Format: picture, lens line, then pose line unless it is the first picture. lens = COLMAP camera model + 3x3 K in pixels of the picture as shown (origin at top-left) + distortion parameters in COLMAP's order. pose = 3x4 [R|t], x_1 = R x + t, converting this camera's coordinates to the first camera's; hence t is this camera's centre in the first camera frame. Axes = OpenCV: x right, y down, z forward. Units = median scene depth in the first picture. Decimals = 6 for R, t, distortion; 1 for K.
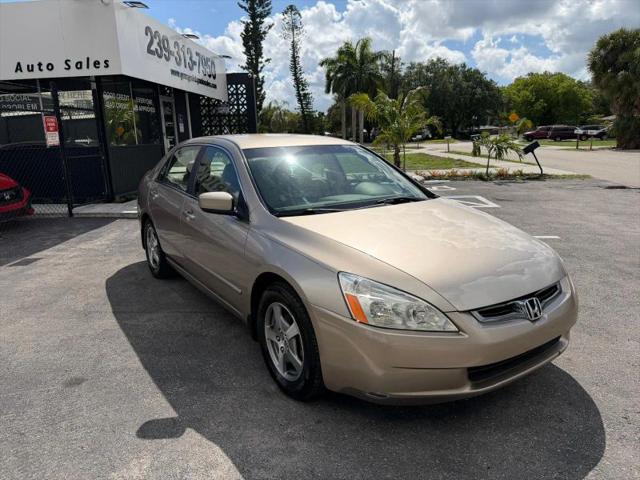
lens RADIAL K [[452.1, 0, 320.0], [0, 452.1, 240.0], [0, 0, 1]] dist [0.031608, -0.047056]
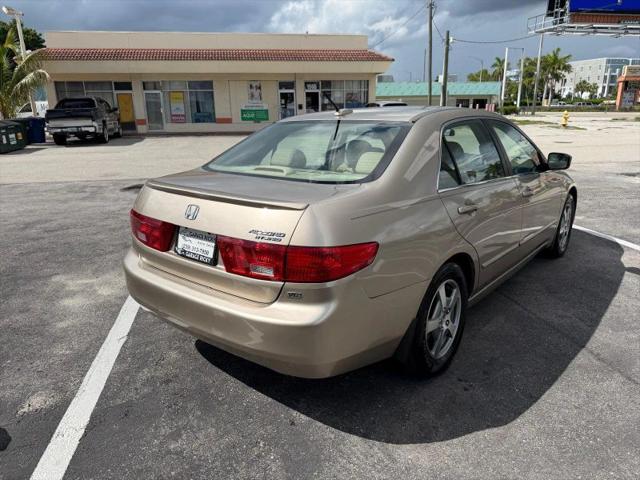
lens RADIAL K [[452.1, 0, 320.0], [0, 452.1, 240.0], [0, 0, 1]] dist [0.031608, -0.047056]
pose [[-0.277924, -0.231356, 0.932327, -0.478139], [0.231127, 0.925946, 0.298671, -0.154171], [-0.932383, 0.298494, -0.203870, 0.729492]]
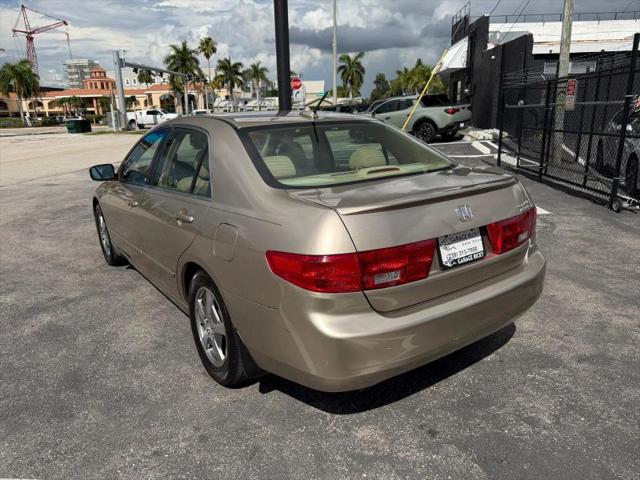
lens RADIAL K [[453.7, 0, 320.7], [0, 453.7, 239.0], [0, 0, 1]] dist [0.011369, -0.025835]
pose [[-0.998400, 0.056150, -0.006721, -0.117736], [0.046391, 0.881193, 0.470475, -0.216955], [0.032340, 0.469410, -0.882388, 0.969121]]
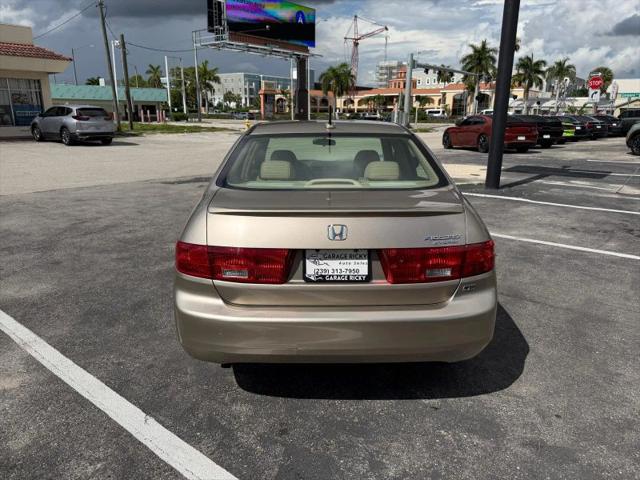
lens RADIAL K [[453.7, 0, 320.7], [0, 453.7, 239.0], [0, 0, 1]] dist [0.011369, -0.025835]
pose [[-0.834676, -0.122100, 0.537036, -0.329731], [0.137245, 0.898238, 0.417531, -0.210296], [-0.533367, 0.422209, -0.732980, 0.933870]]
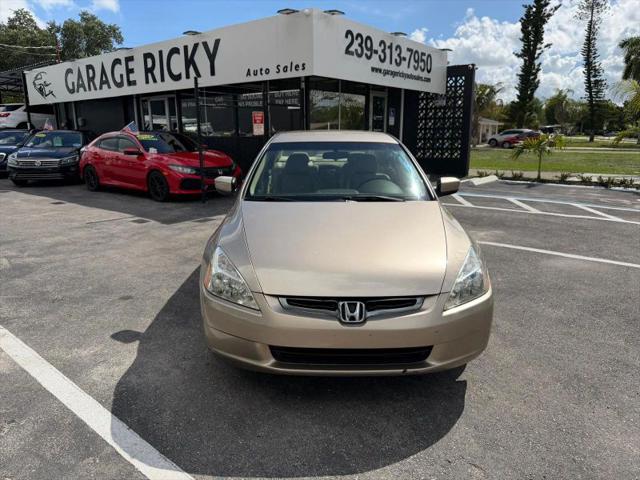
lens RADIAL K [[453.7, 0, 320.7], [0, 453.7, 239.0], [0, 0, 1]] dist [0.011369, -0.025835]
pose [[0.836922, 0.146464, -0.527361, 0.253495], [-0.138236, 0.988857, 0.055255, -0.014588], [0.529578, 0.026656, 0.847843, 0.030642]]
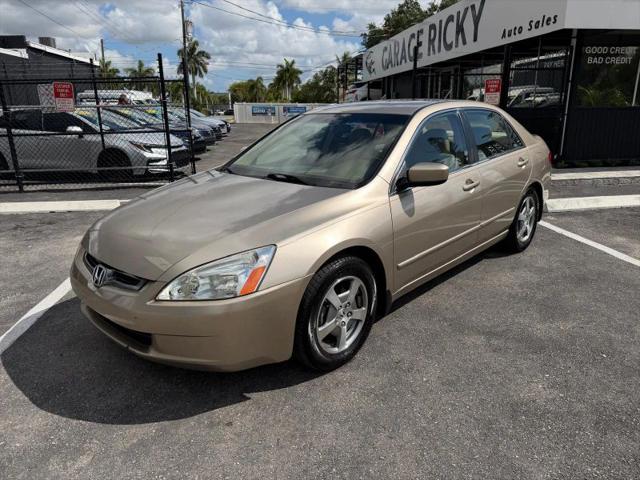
lens RADIAL K [[452.1, 0, 320.0], [0, 452.1, 240.0], [0, 0, 1]] dist [0.031608, -0.047056]
pose [[0.222370, 0.292961, -0.929906, 0.430659], [-0.207201, 0.946199, 0.248545, -0.083179], [0.952691, 0.137409, 0.271108, 0.331216]]
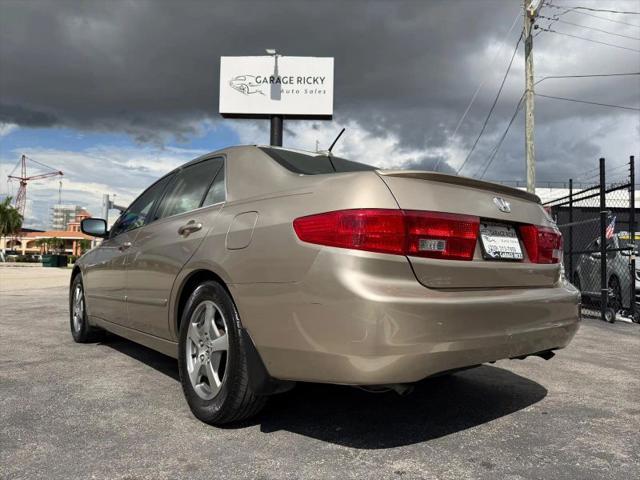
lens RADIAL K [[453.7, 0, 320.7], [0, 453.7, 239.0], [0, 0, 1]] dist [0.011369, -0.025835]
pose [[-0.997127, -0.000020, -0.075752, -0.086568], [-0.012103, 0.987194, 0.159063, -0.125795], [0.074779, 0.159522, -0.984358, 0.973196]]
